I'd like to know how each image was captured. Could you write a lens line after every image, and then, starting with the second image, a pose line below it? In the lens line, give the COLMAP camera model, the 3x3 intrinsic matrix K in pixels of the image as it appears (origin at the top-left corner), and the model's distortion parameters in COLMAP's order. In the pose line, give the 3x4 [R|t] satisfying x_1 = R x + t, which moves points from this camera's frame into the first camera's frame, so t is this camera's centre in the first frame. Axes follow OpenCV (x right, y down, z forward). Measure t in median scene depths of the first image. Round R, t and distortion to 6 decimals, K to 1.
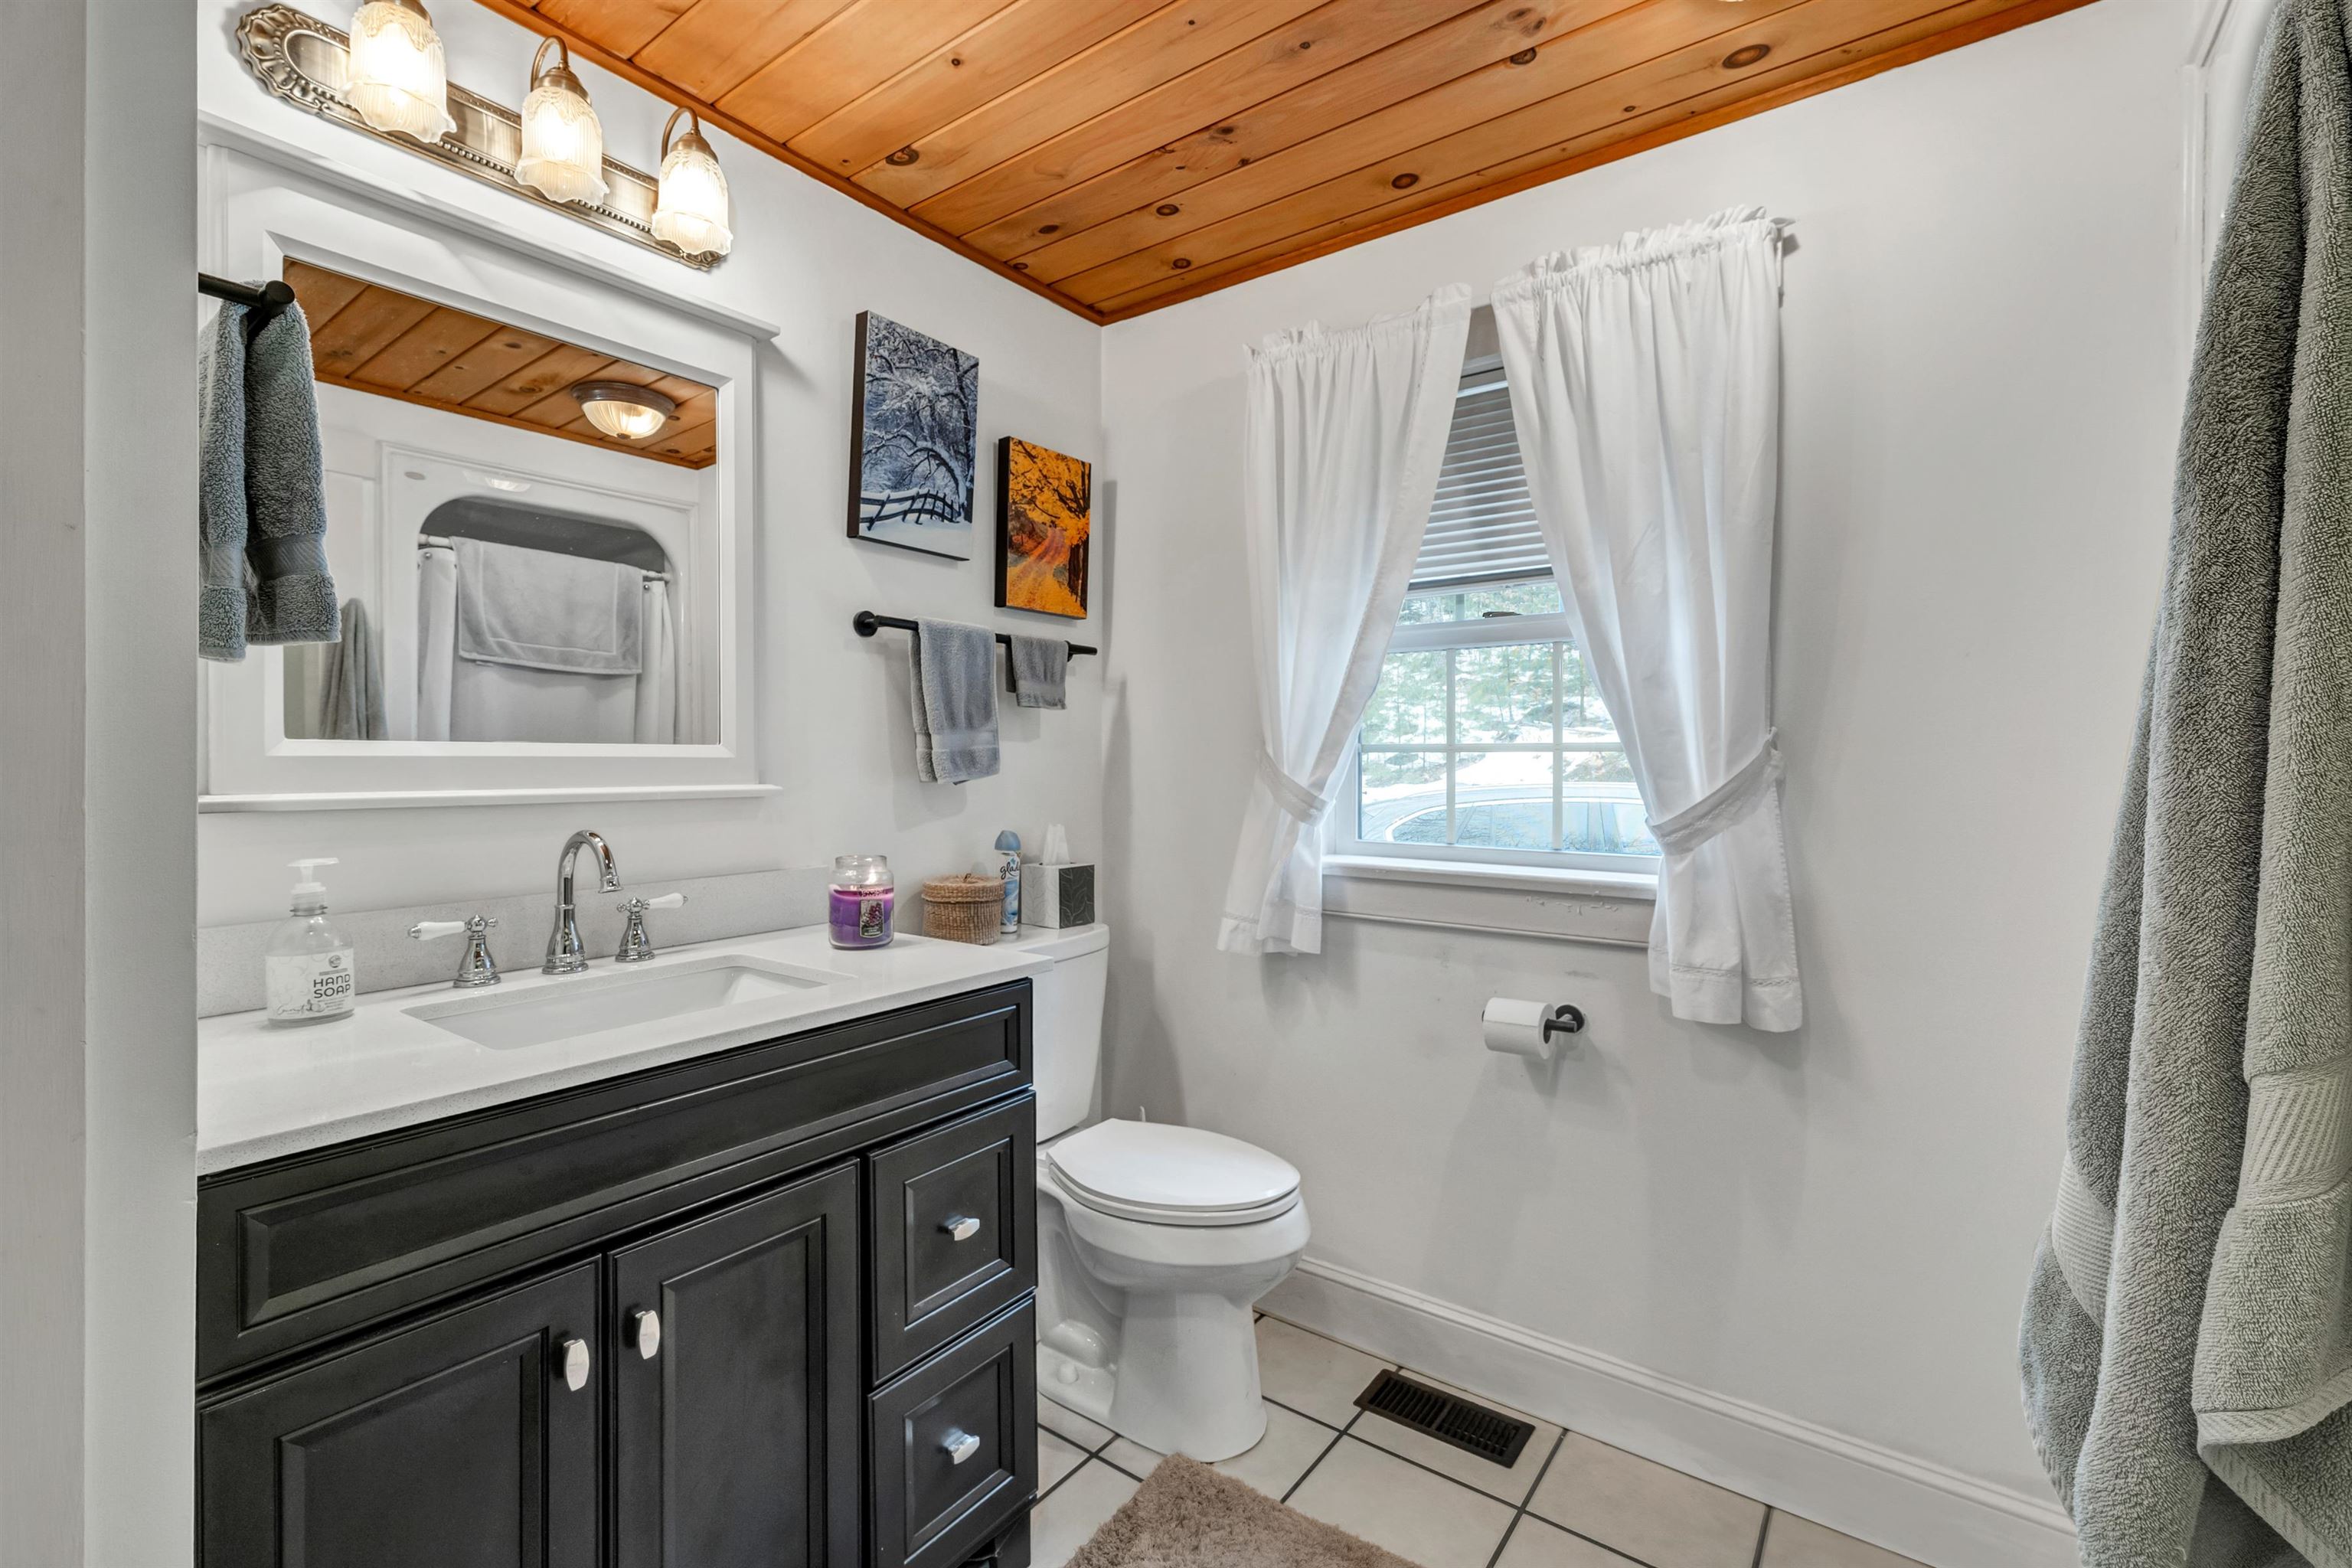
lens RADIAL K [[1025.6, 0, 1175.4], [0, 1025.6, 759.6], [0, 0, 1]] dist [0.003515, 0.000499]
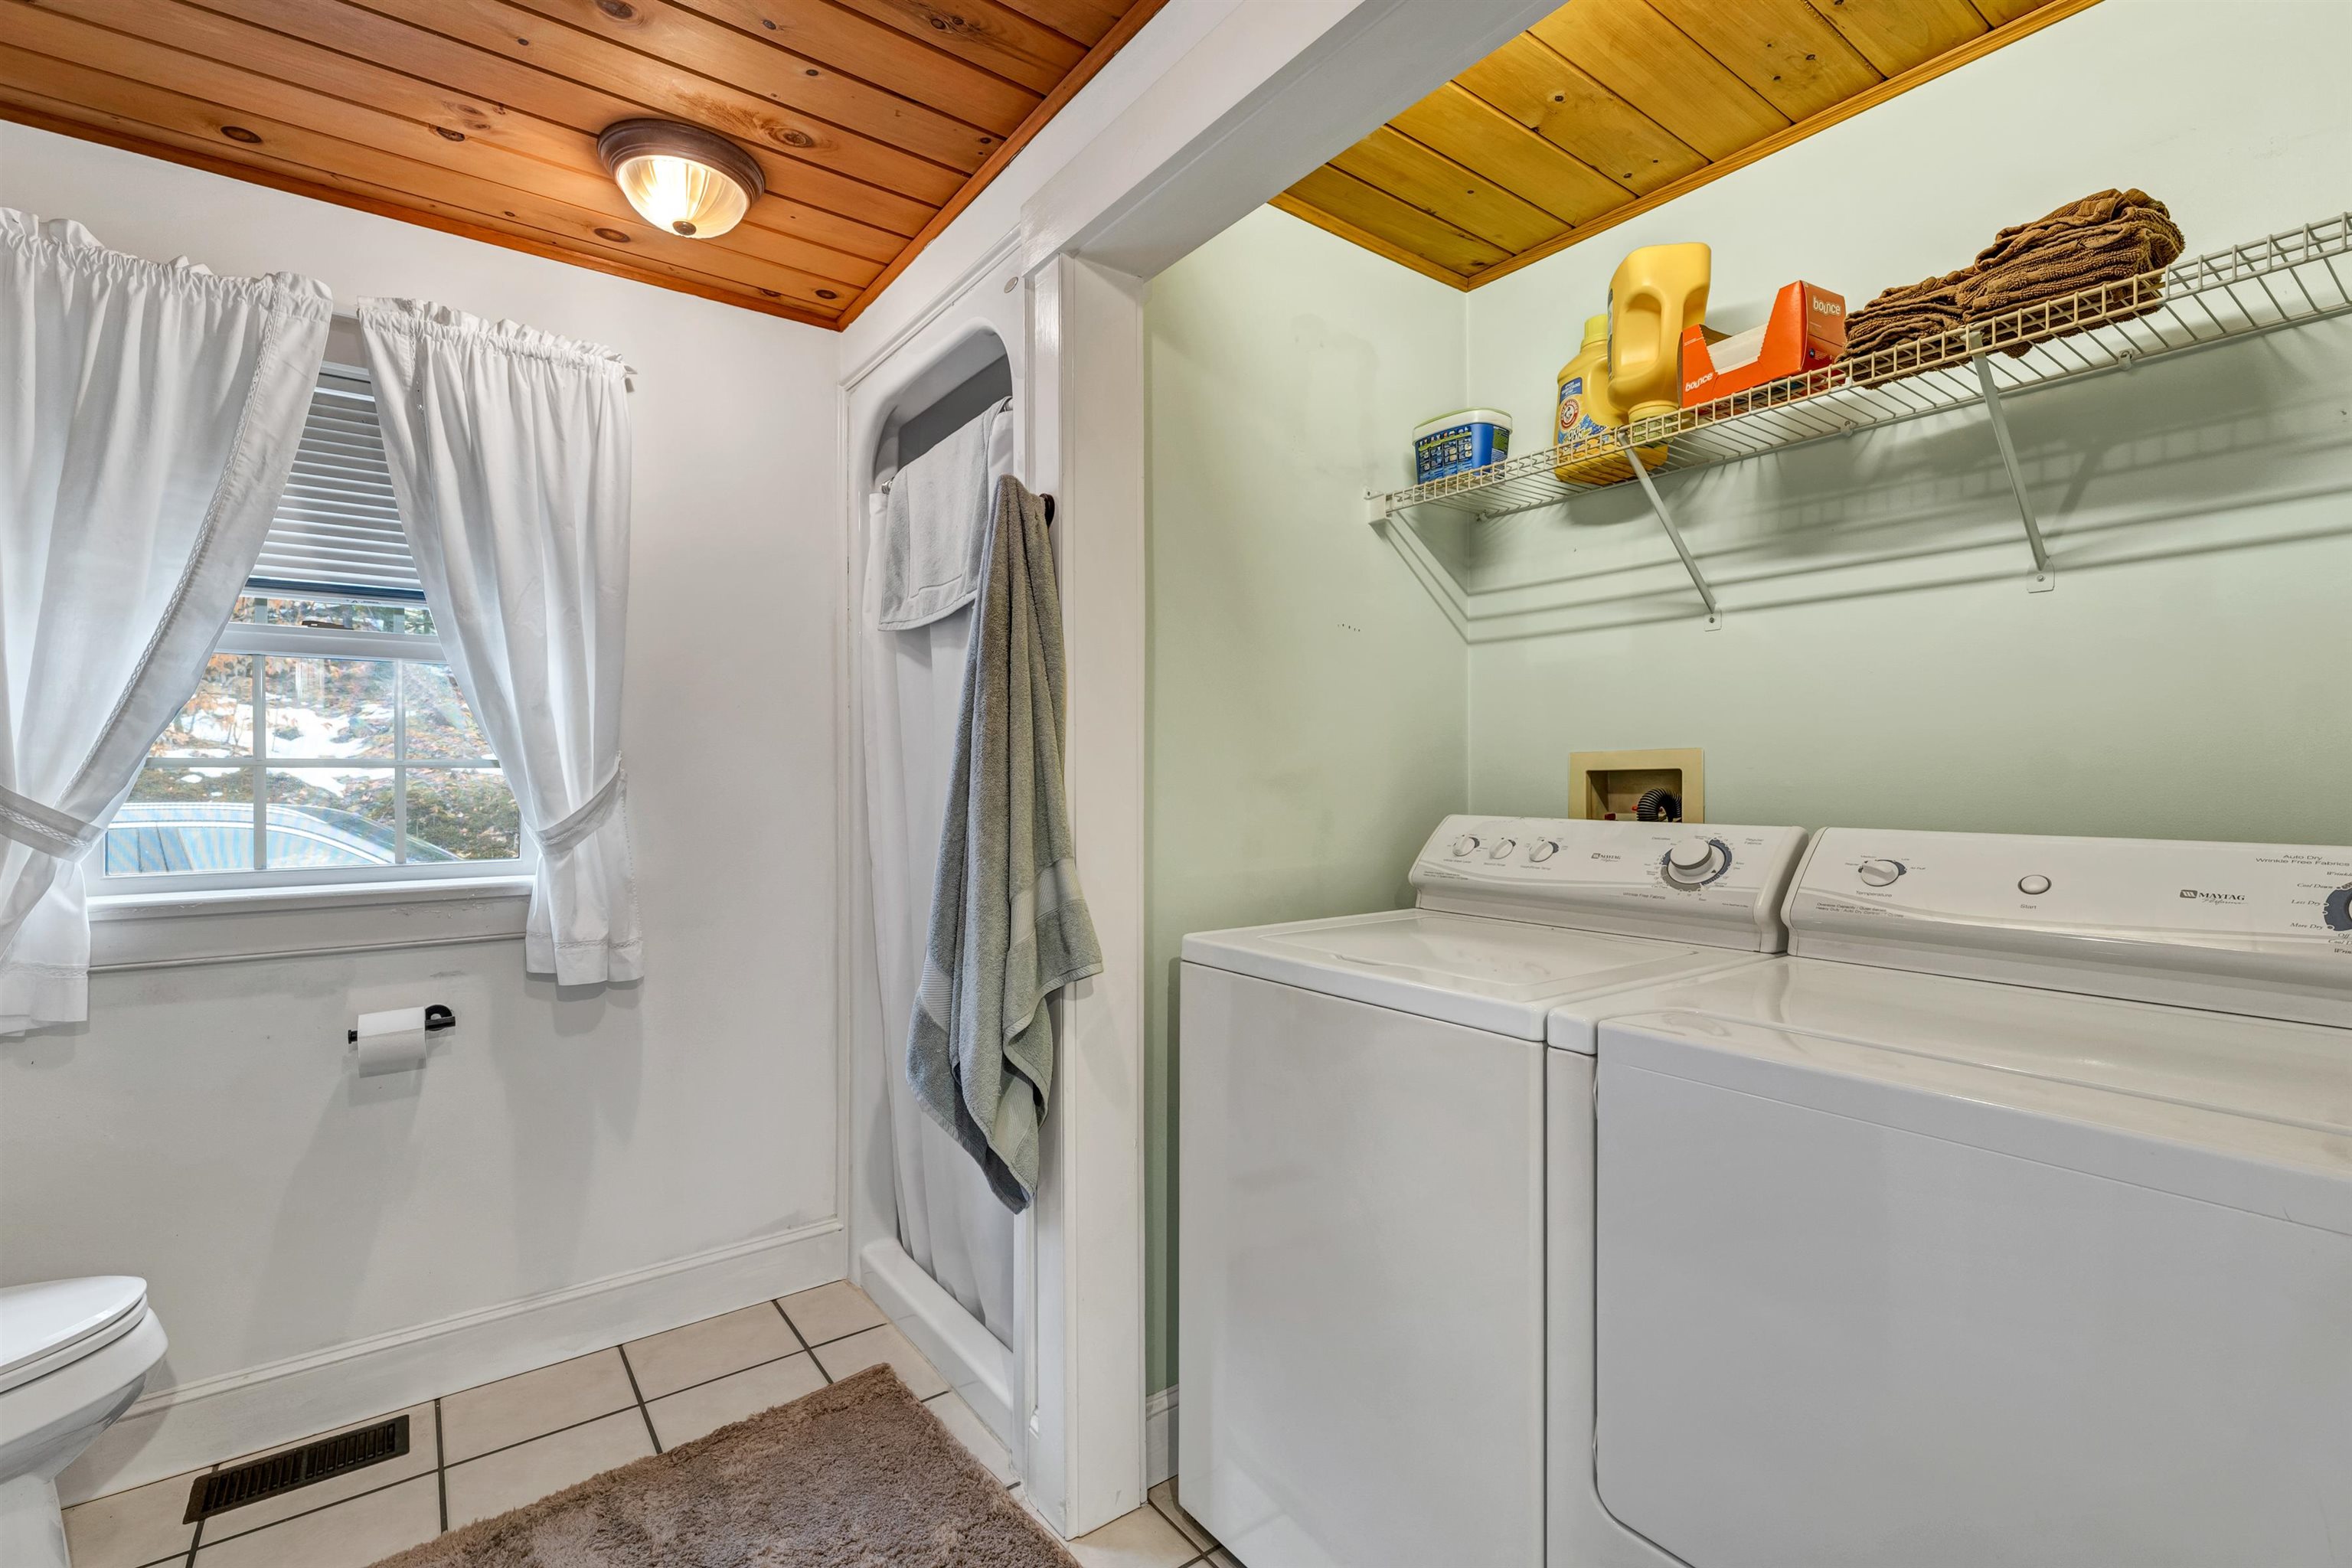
lens RADIAL K [[1006.7, 0, 1166.9], [0, 1006.7, 782.2], [0, 0, 1]] dist [0.000847, -0.000324]
pose [[0.291423, -0.007032, 0.956568, -0.426523], [0.001823, 0.999975, 0.006795, 0.000563], [-0.956593, -0.000236, 0.291429, -0.038787]]
